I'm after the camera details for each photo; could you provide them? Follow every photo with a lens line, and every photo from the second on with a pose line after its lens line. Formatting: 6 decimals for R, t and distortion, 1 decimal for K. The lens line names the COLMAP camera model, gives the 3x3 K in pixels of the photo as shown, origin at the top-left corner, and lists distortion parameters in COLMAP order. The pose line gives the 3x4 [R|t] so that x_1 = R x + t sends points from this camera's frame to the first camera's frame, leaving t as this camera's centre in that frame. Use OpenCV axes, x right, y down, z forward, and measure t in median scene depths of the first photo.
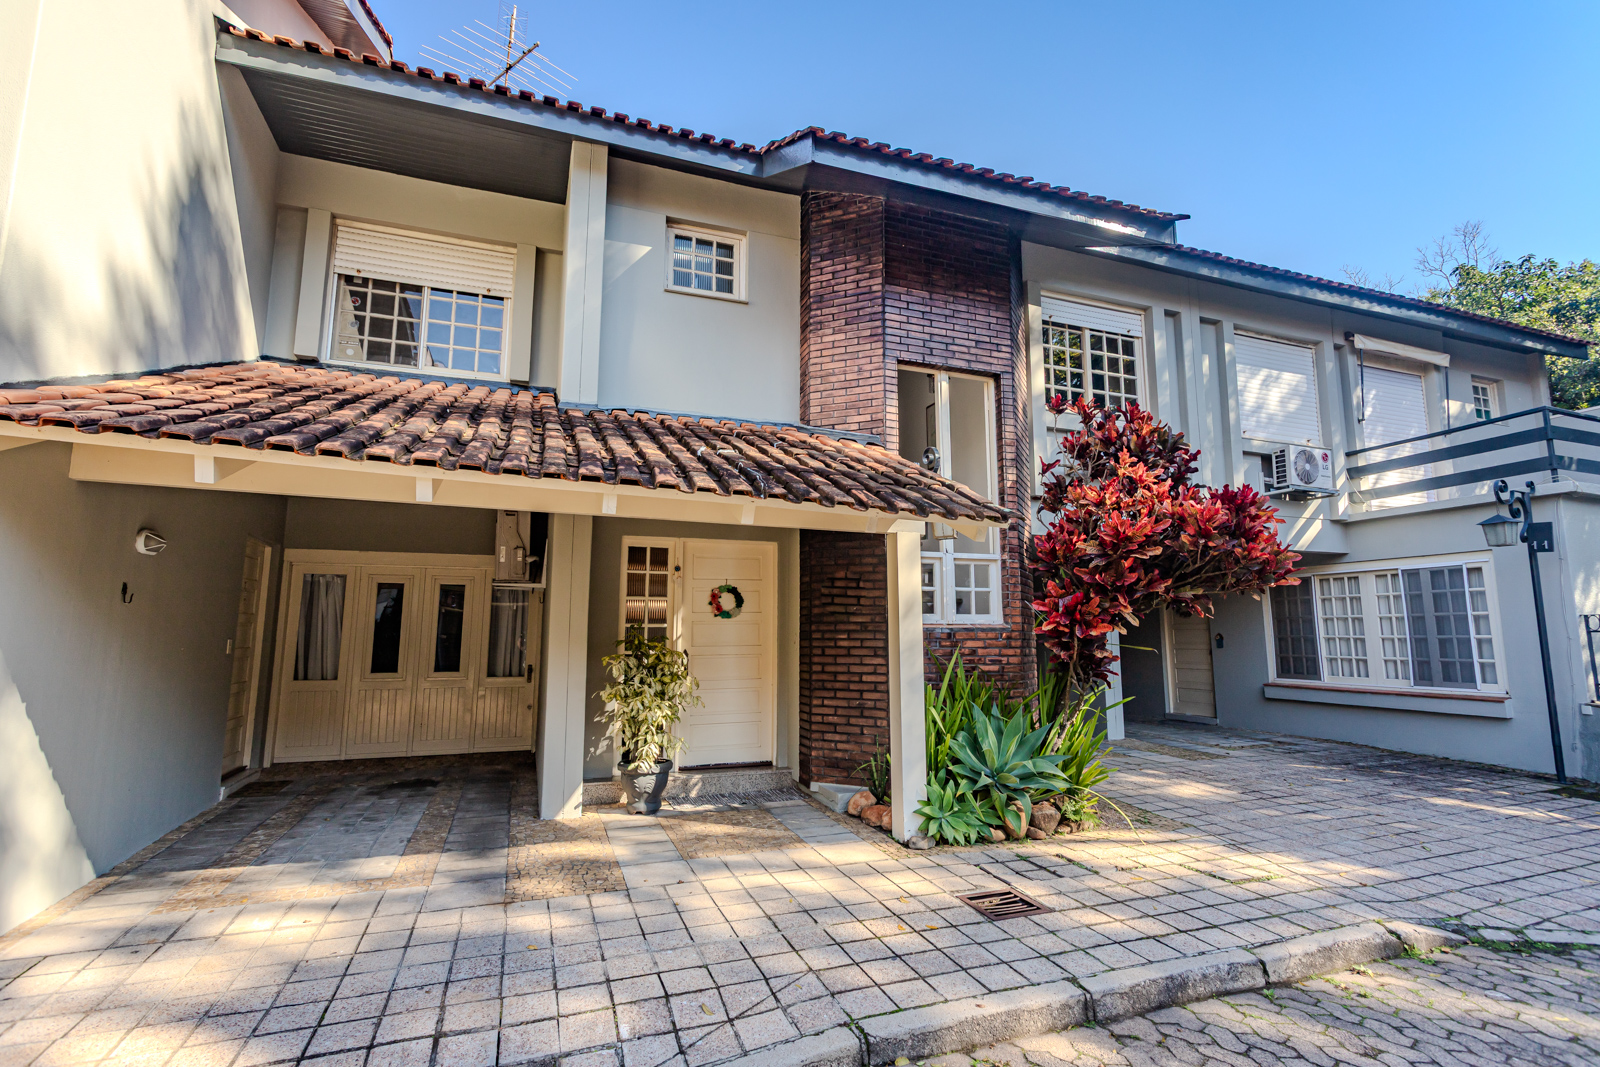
lens RADIAL K [[760.3, 0, 805.3], [0, 760.3, 530.7], [0, 0, 1]] dist [0.004266, 0.000229]
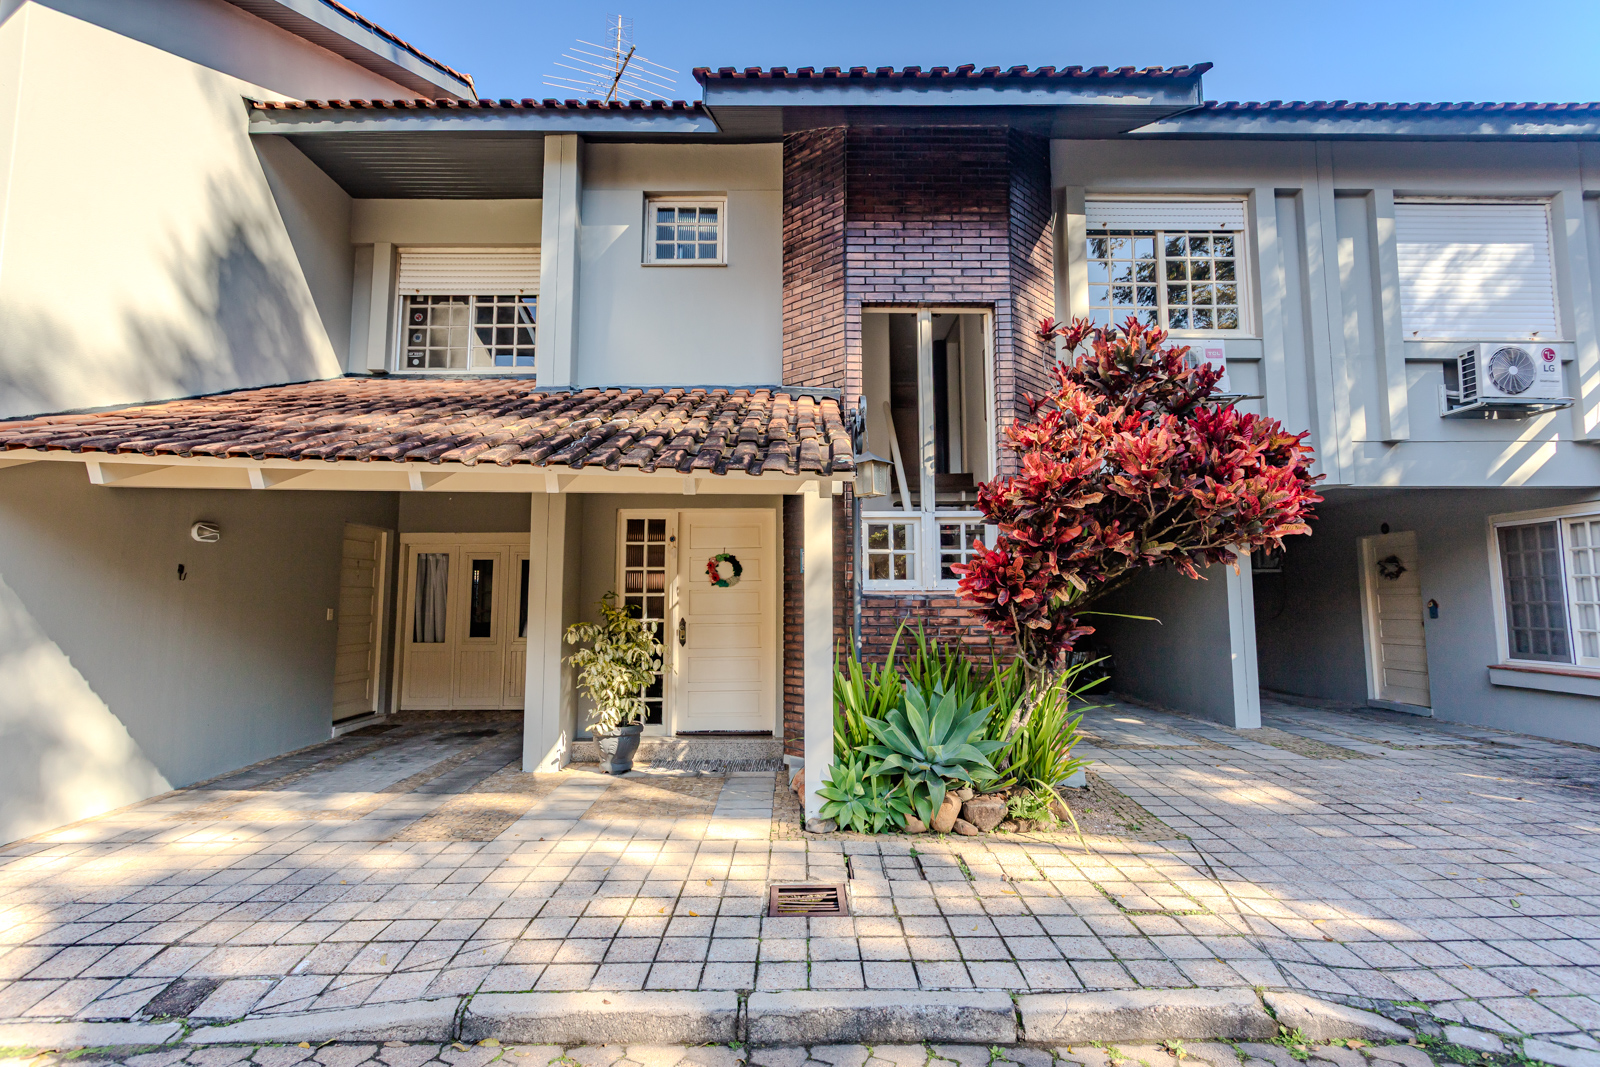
lens RADIAL K [[757.2, 0, 803.3], [0, 757.2, 530.2], [0, 0, 1]] dist [0.001691, 0.000600]
pose [[0.938866, -0.036703, -0.342319, 0.355773], [0.050092, 0.998283, 0.030351, 0.016514], [0.340618, -0.045643, 0.939093, 0.109935]]
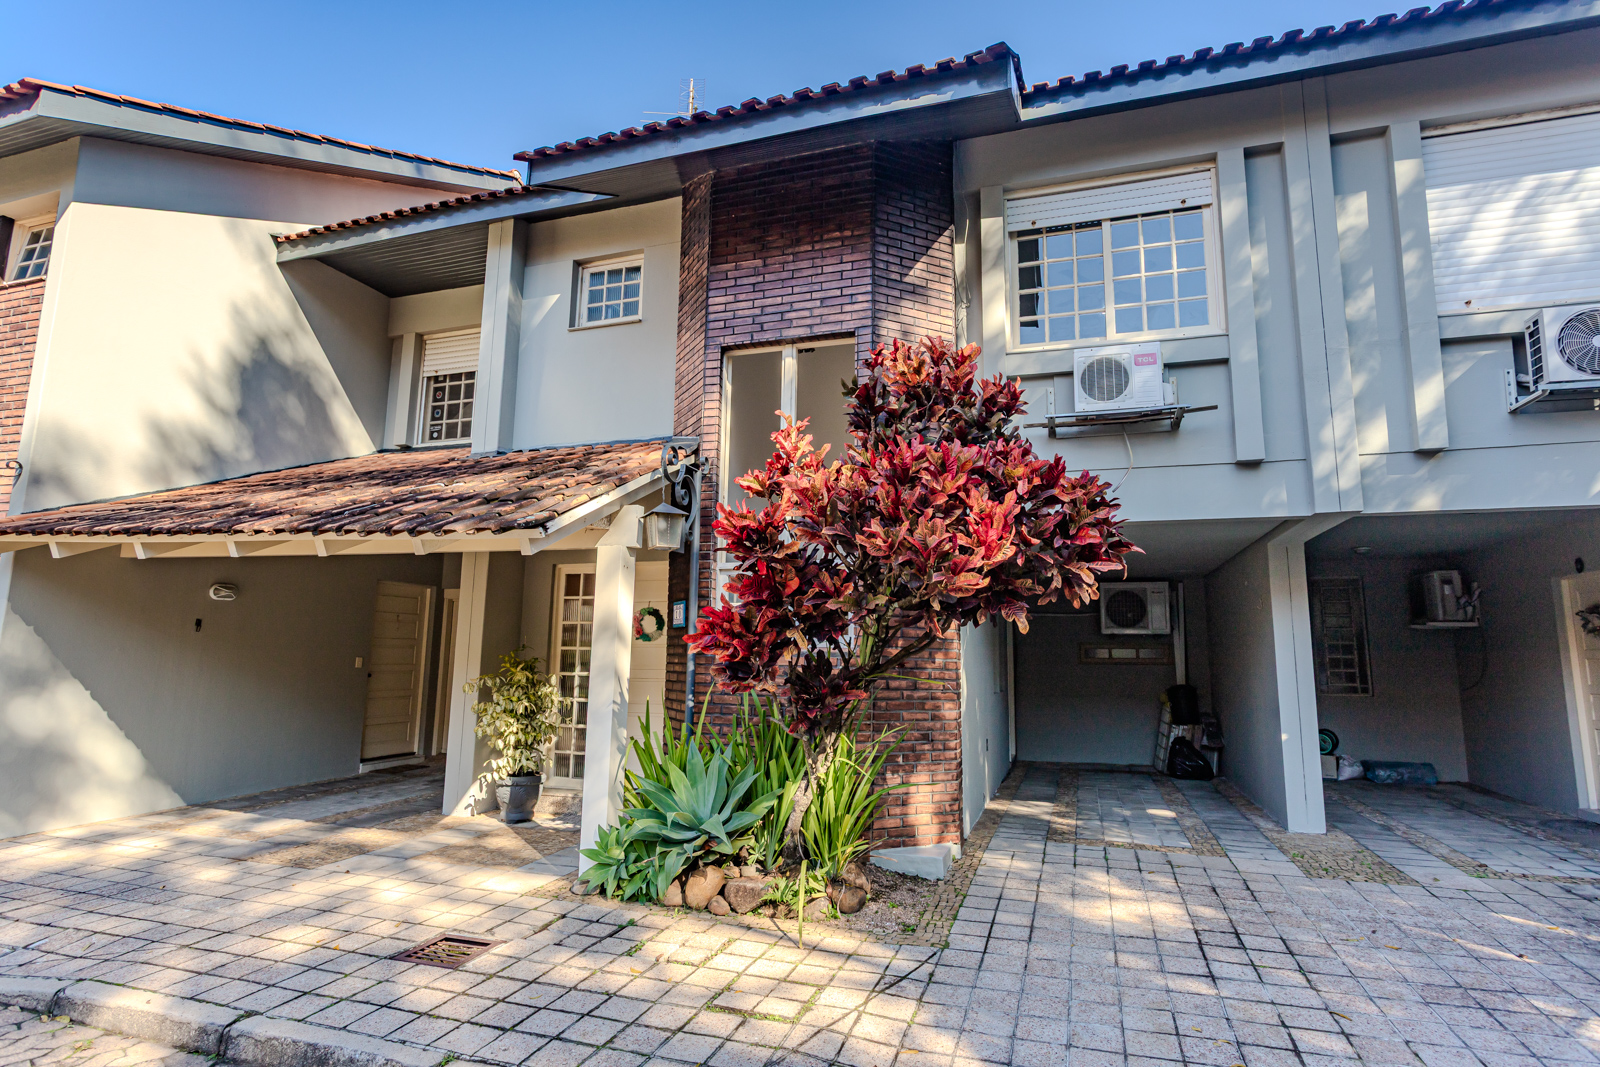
lens RADIAL K [[830.9, 0, 801.9], [0, 830.9, 531.0], [0, 0, 1]] dist [-0.005847, 0.001968]
pose [[0.776352, -0.086737, -0.624303, 0.775863], [0.073870, 0.996181, -0.046543, 0.039869], [0.625956, -0.009984, 0.779794, 0.304060]]
